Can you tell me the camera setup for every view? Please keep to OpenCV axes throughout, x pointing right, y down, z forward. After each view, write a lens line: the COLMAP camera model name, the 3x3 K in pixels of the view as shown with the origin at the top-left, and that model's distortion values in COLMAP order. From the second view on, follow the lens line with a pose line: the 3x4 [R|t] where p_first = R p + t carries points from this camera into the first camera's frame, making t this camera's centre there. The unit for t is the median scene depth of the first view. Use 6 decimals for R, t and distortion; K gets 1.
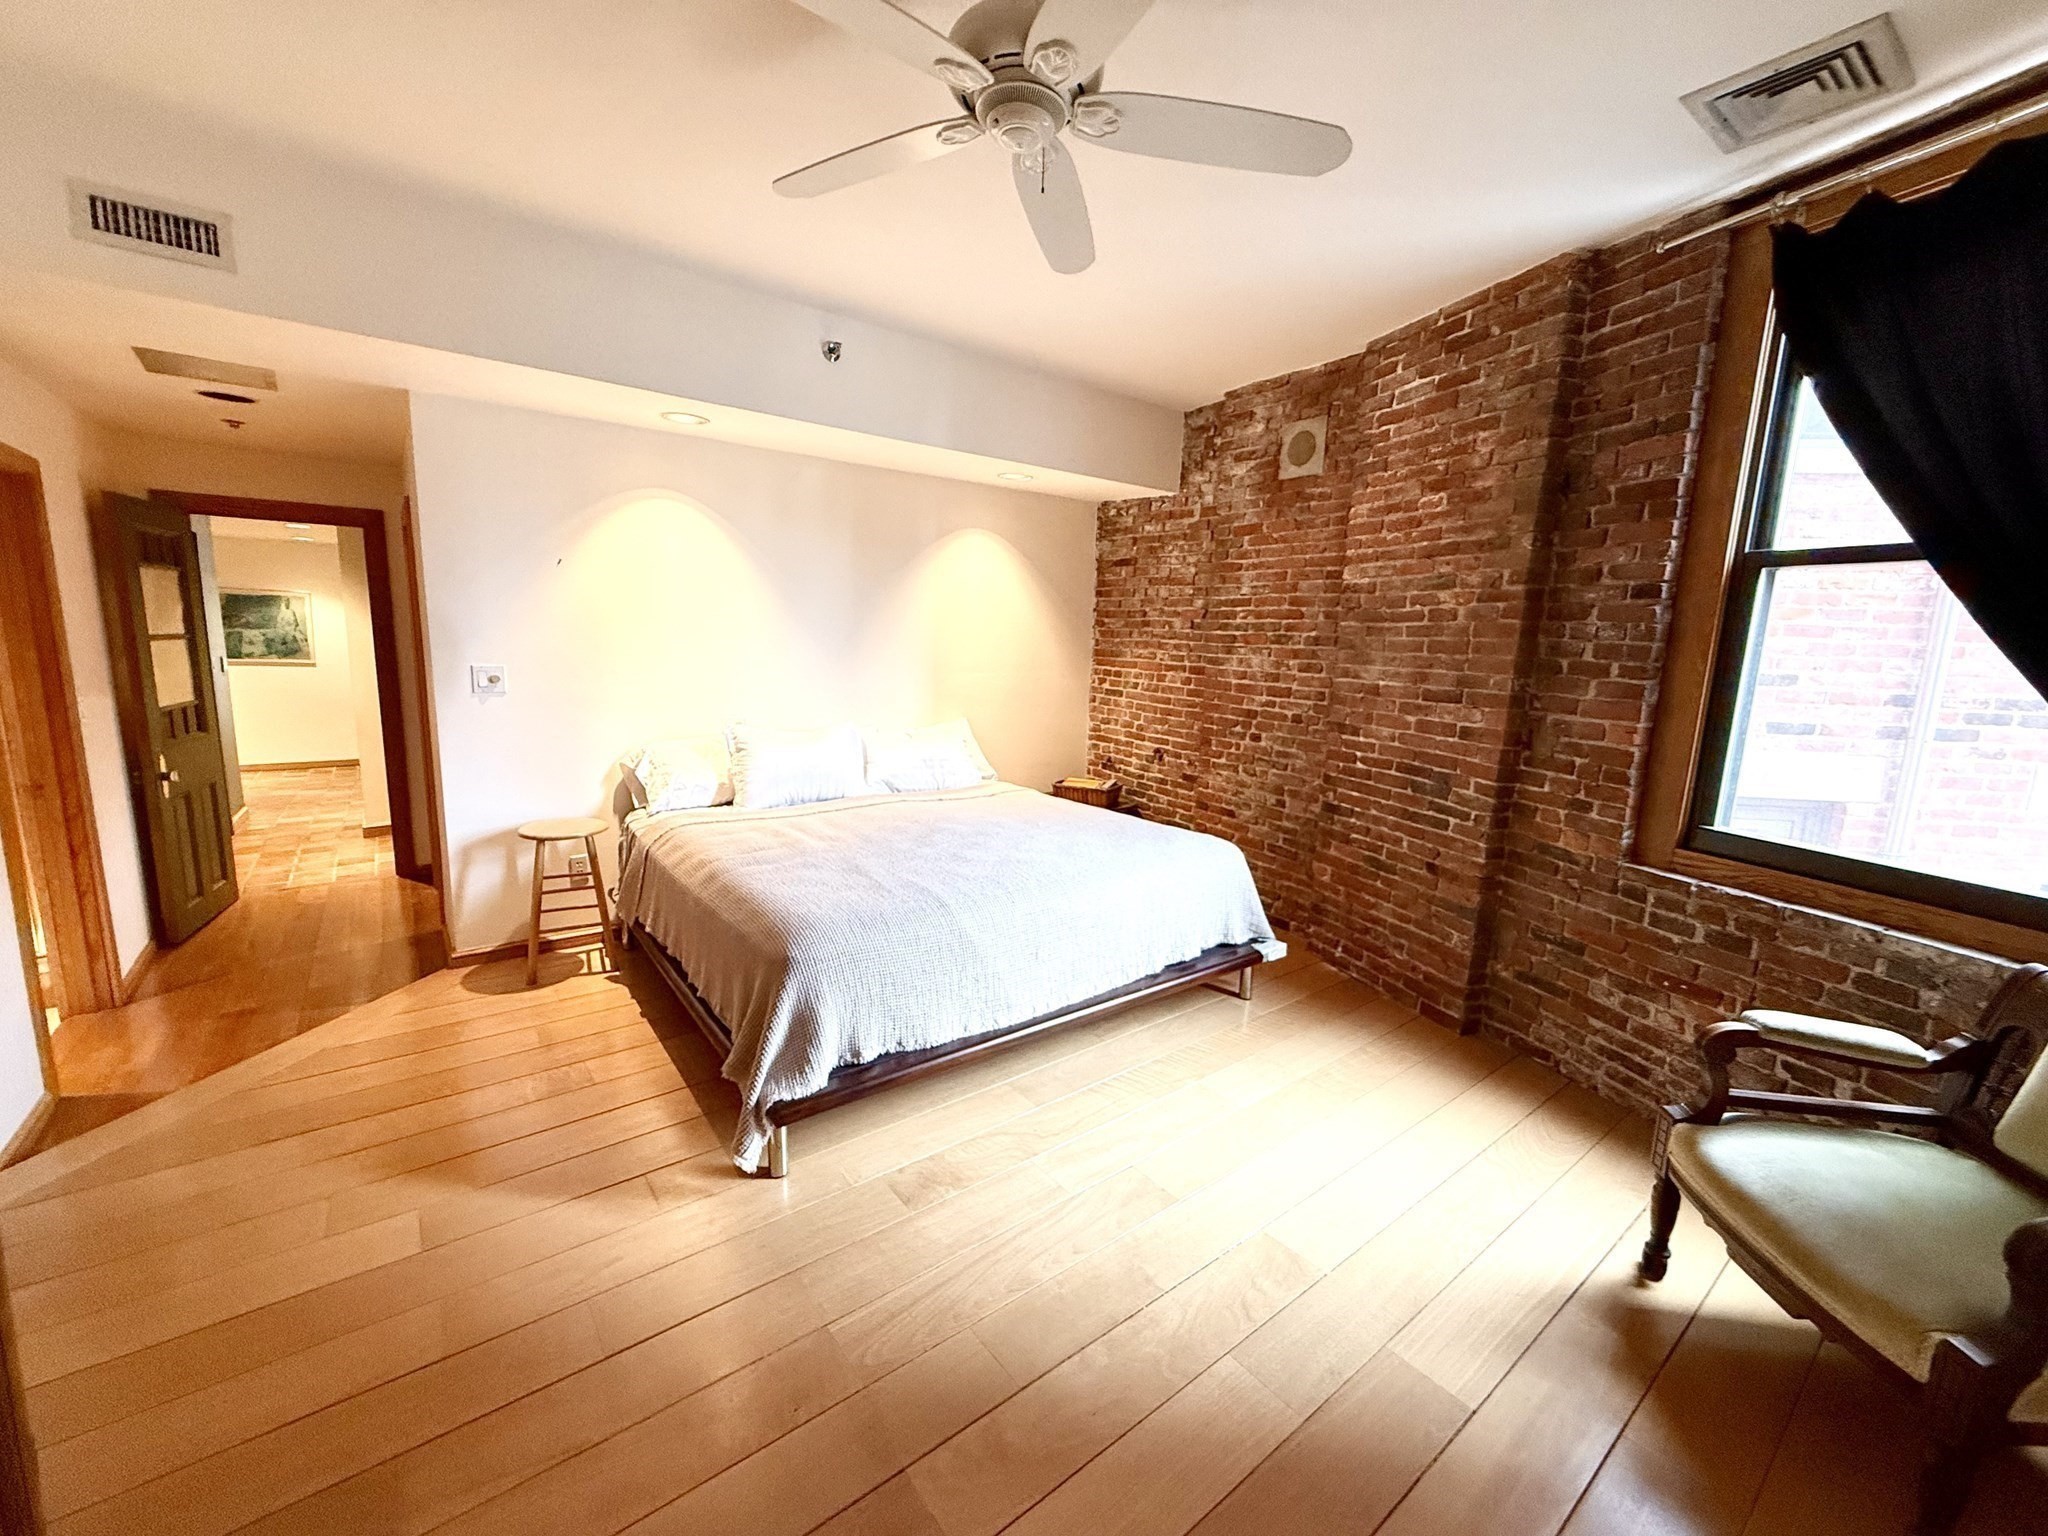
lens RADIAL K [[820.2, 0, 1018.9], [0, 820.2, 768.0], [0, 0, 1]] dist [0.000574, -0.000714]
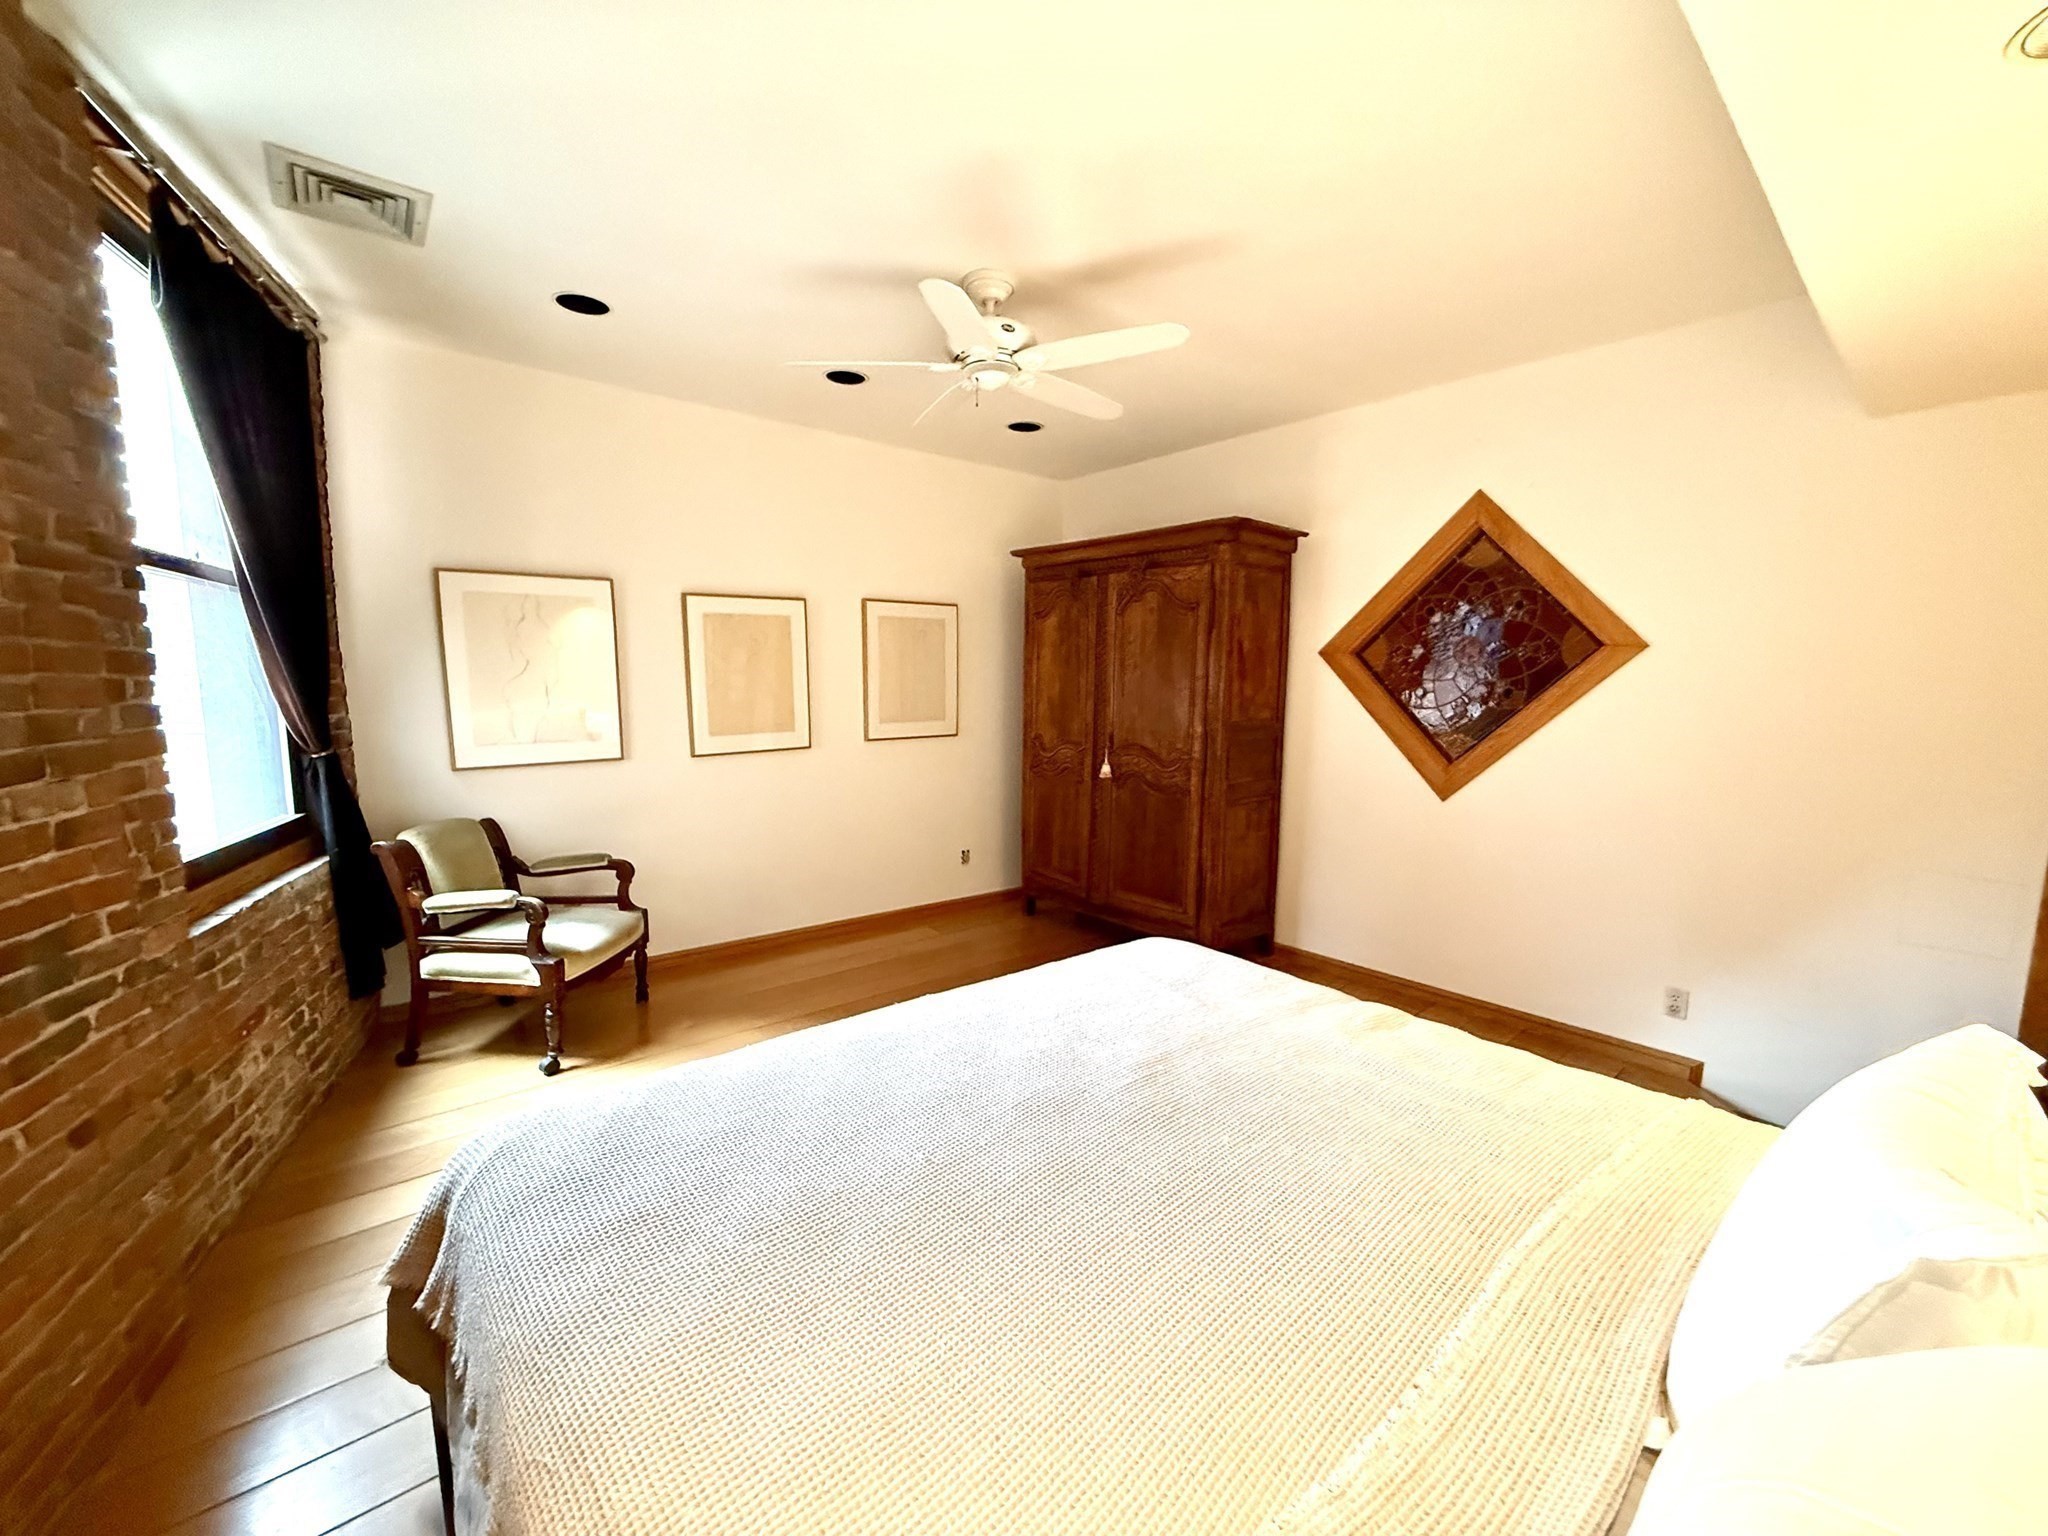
lens RADIAL K [[820.2, 0, 1024.9], [0, 820.2, 766.5], [0, 0, 1]] dist [0.000574, -0.000714]
pose [[-0.997224, -0.031895, -0.067287, 0.009548], [-0.048359, 0.964530, 0.259506, -0.204855], [0.056623, 0.262039, -0.963395, 1.299563]]
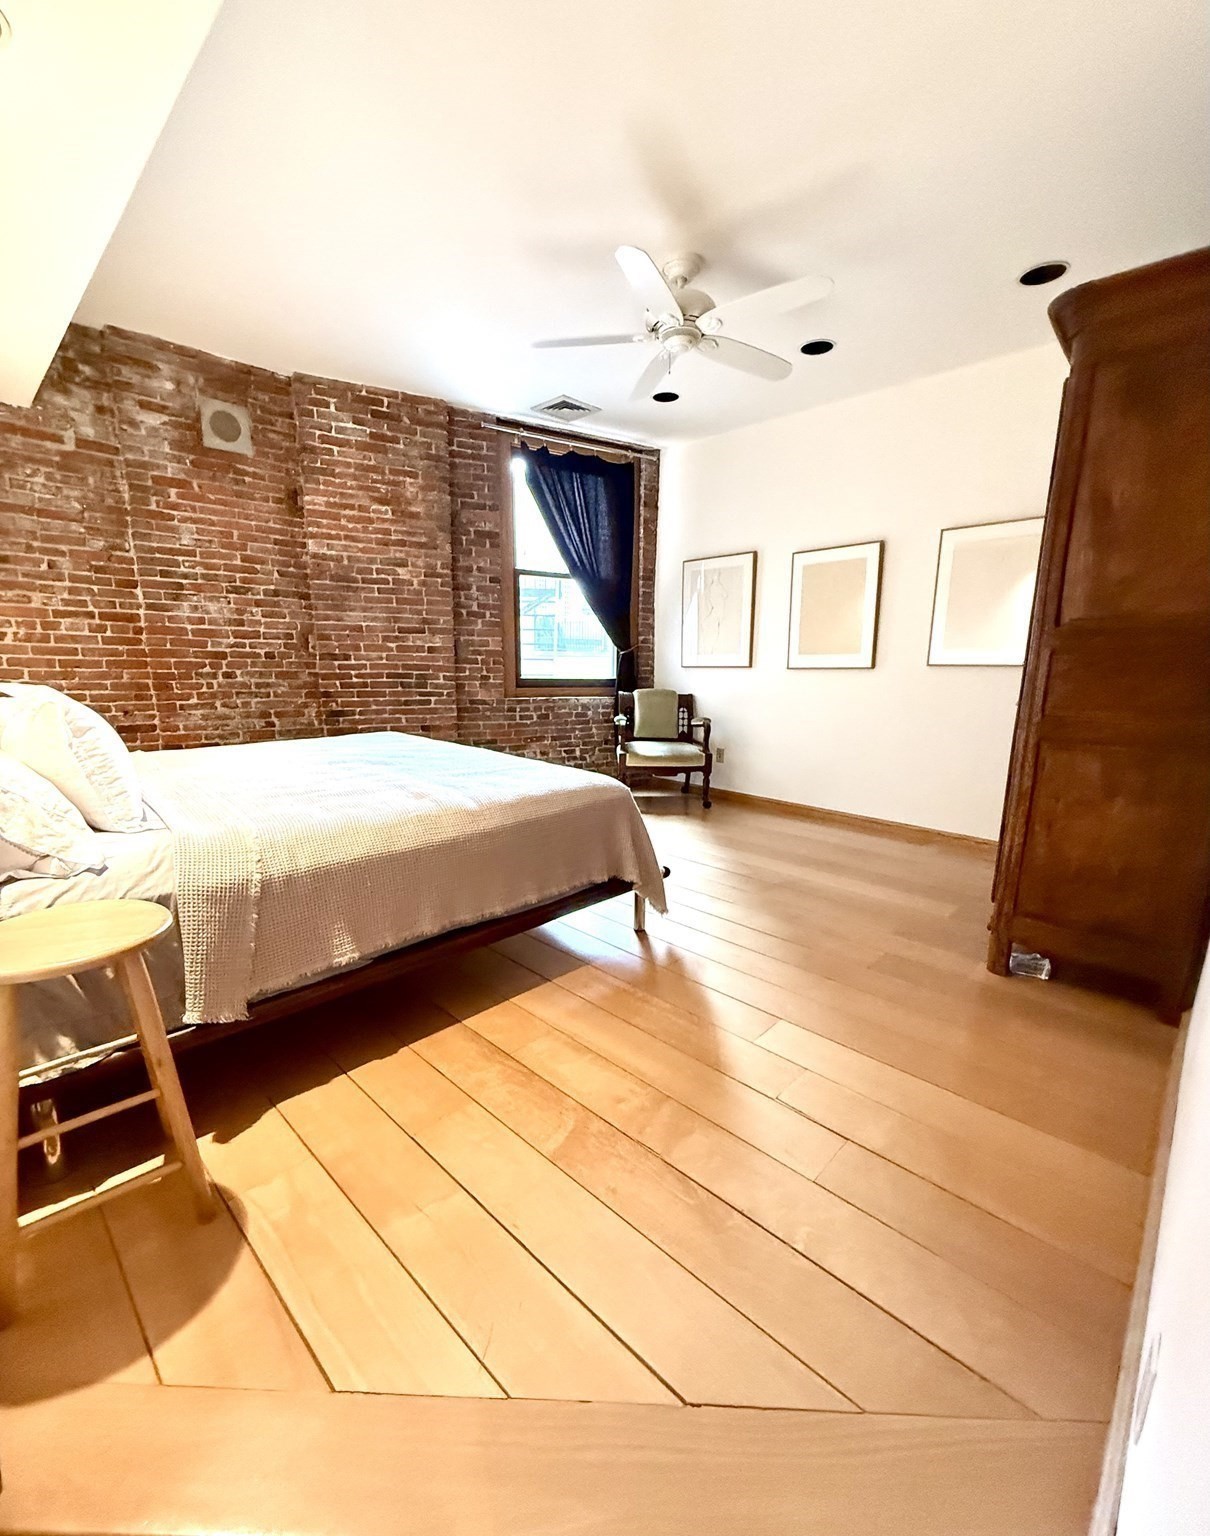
lens RADIAL K [[653.9, 0, 599.0], [0, 653.9, 806.0], [0, 0, 1]] dist [0.000464, -0.000163]
pose [[-0.149351, -0.250441, 0.956542, -0.890364], [0.138309, 0.952591, 0.271002, -0.047194], [-0.979063, 0.172773, -0.107632, 0.739199]]
